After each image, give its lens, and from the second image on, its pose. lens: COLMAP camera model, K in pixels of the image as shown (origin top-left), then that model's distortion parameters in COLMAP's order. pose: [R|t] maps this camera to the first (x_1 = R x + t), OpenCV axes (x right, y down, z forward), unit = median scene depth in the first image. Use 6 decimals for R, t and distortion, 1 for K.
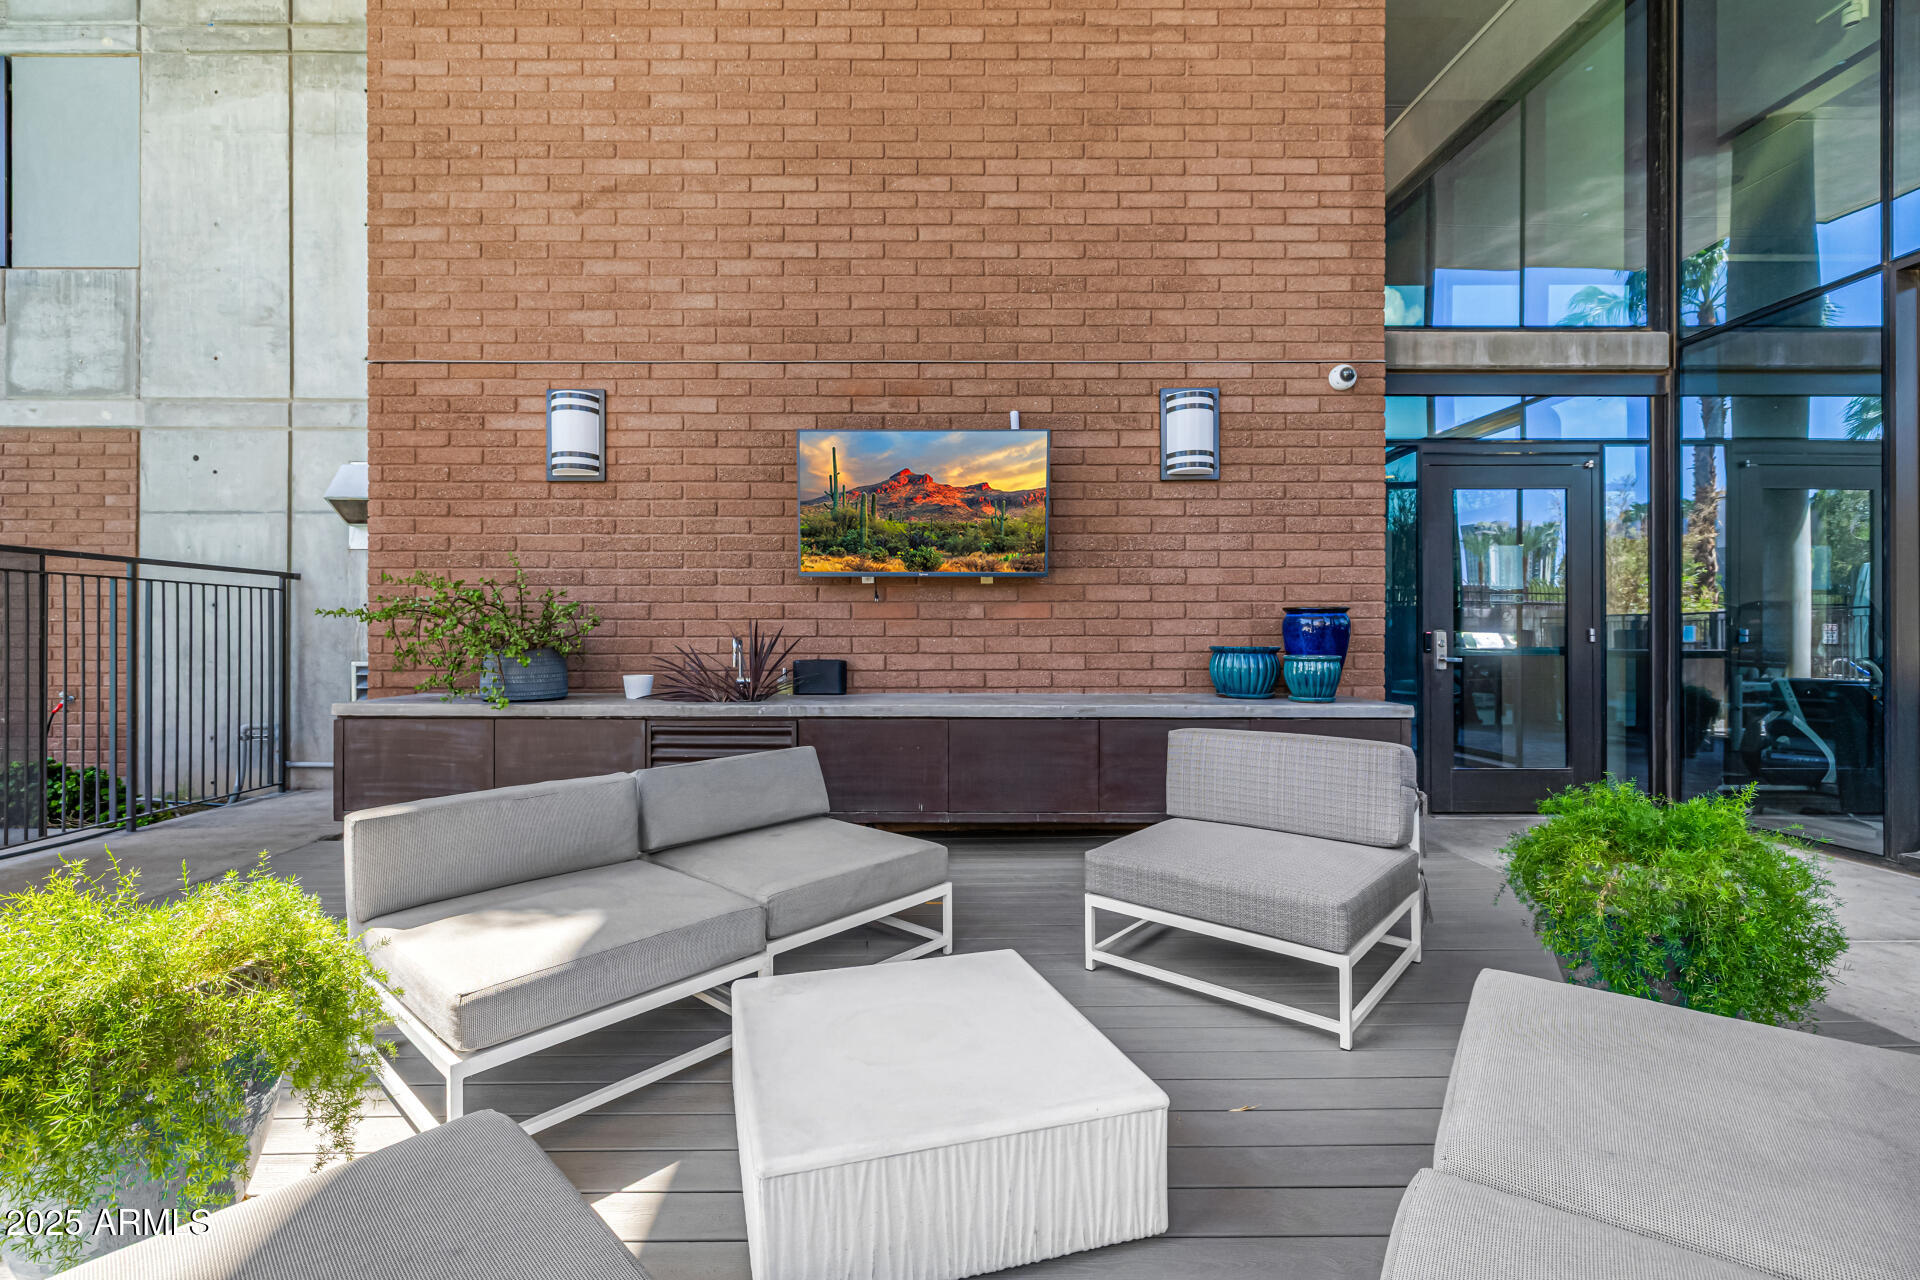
lens RADIAL K [[816.3, 0, 955.0], [0, 816.3, 630.3], [0, 0, 1]] dist [0.001217, -0.000783]
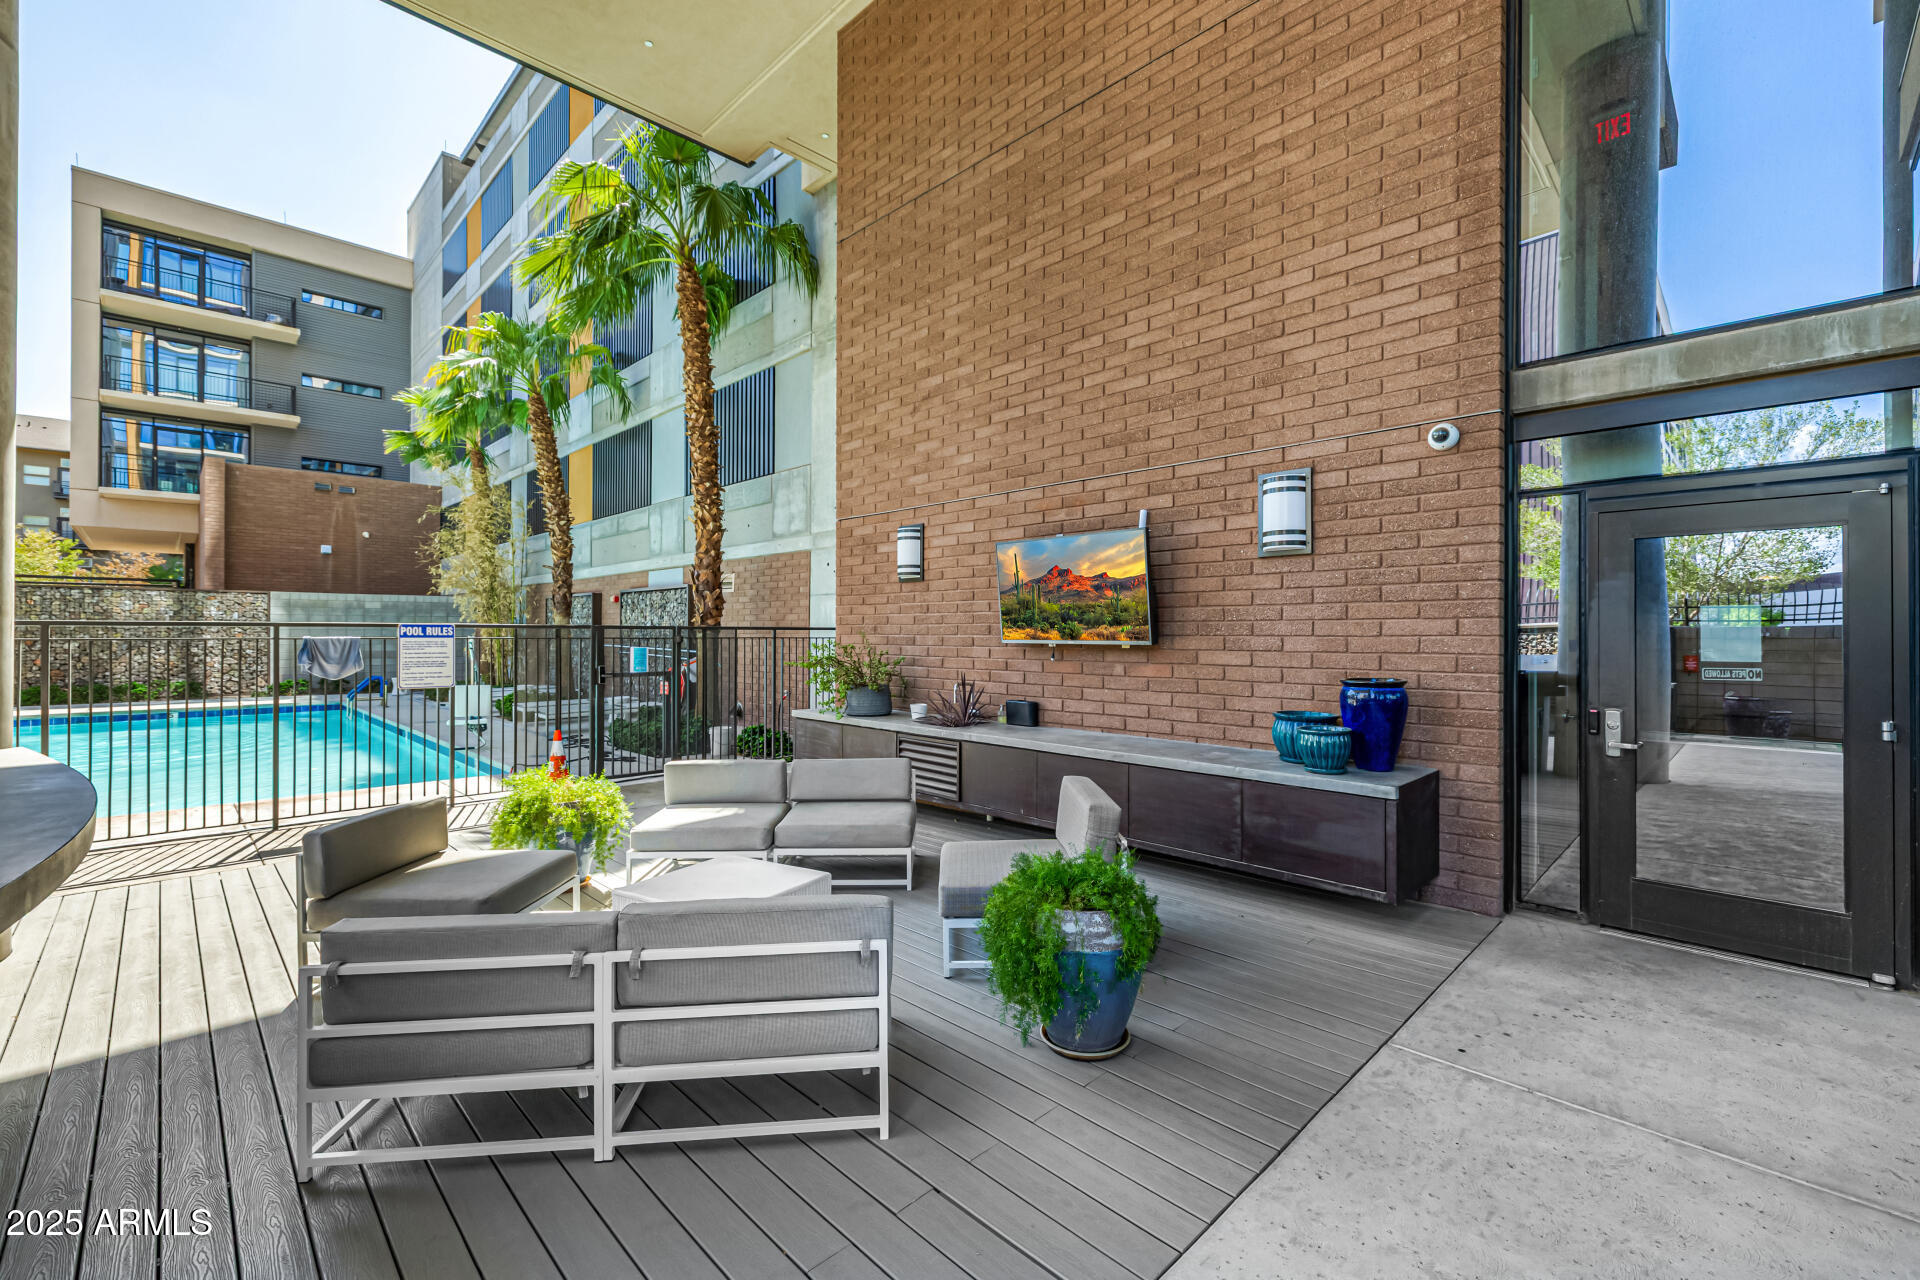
lens RADIAL K [[816.3, 0, 994.7], [0, 816.3, 632.9], [0, 0, 1]] dist [0.001217, -0.000783]
pose [[0.715110, 0.004102, -0.699000, 0.775066], [-0.005366, 0.999986, 0.000380, -0.079949], [0.698991, 0.003479, 0.715122, -0.044735]]
